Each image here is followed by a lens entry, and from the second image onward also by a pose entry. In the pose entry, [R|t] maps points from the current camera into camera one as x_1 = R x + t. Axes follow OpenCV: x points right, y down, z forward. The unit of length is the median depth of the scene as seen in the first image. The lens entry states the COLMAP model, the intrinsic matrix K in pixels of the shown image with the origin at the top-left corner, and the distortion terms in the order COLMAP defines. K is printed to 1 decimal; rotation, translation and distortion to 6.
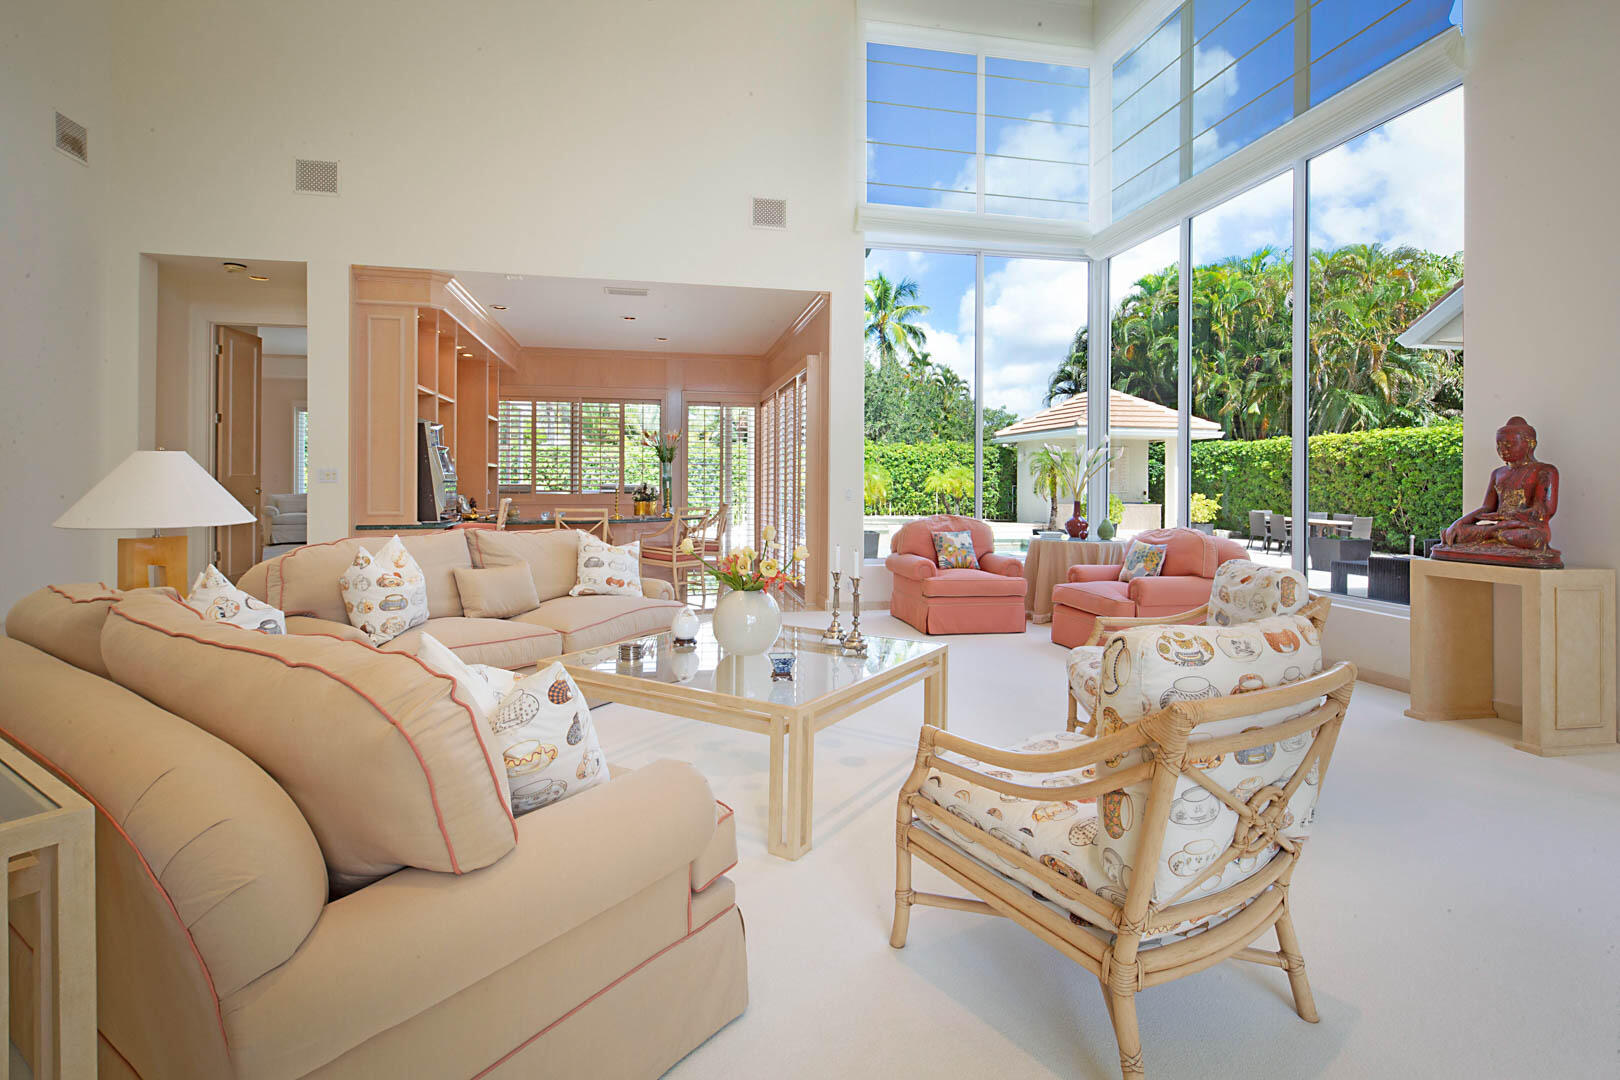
lens RADIAL K [[788.1, 0, 812.4], [0, 788.1, 484.3], [0, 0, 1]] dist [-0.000674, 0.000507]
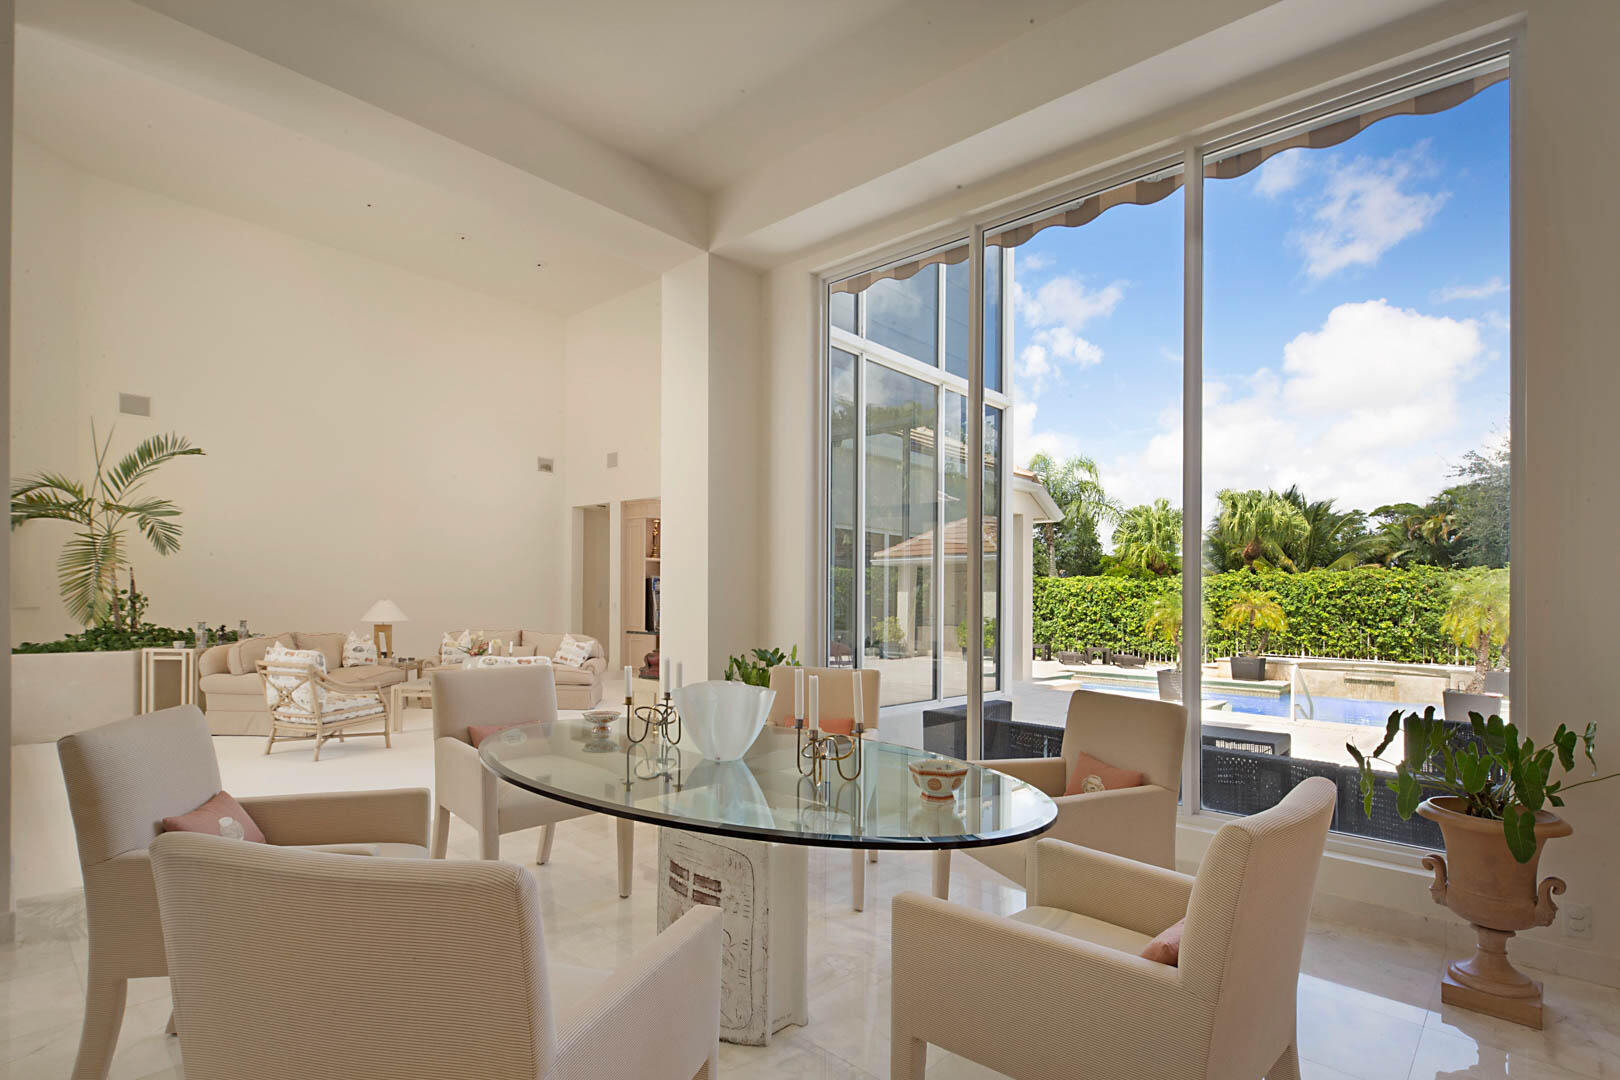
lens RADIAL K [[788.1, 0, 773.7], [0, 788.1, 592.3], [0, 0, 1]] dist [-0.000674, 0.000507]
pose [[0.563407, 0.002304, -0.826176, 0.806825], [-0.019905, 0.999744, -0.010787, -0.018639], [0.825940, 0.022522, 0.563308, 0.117353]]
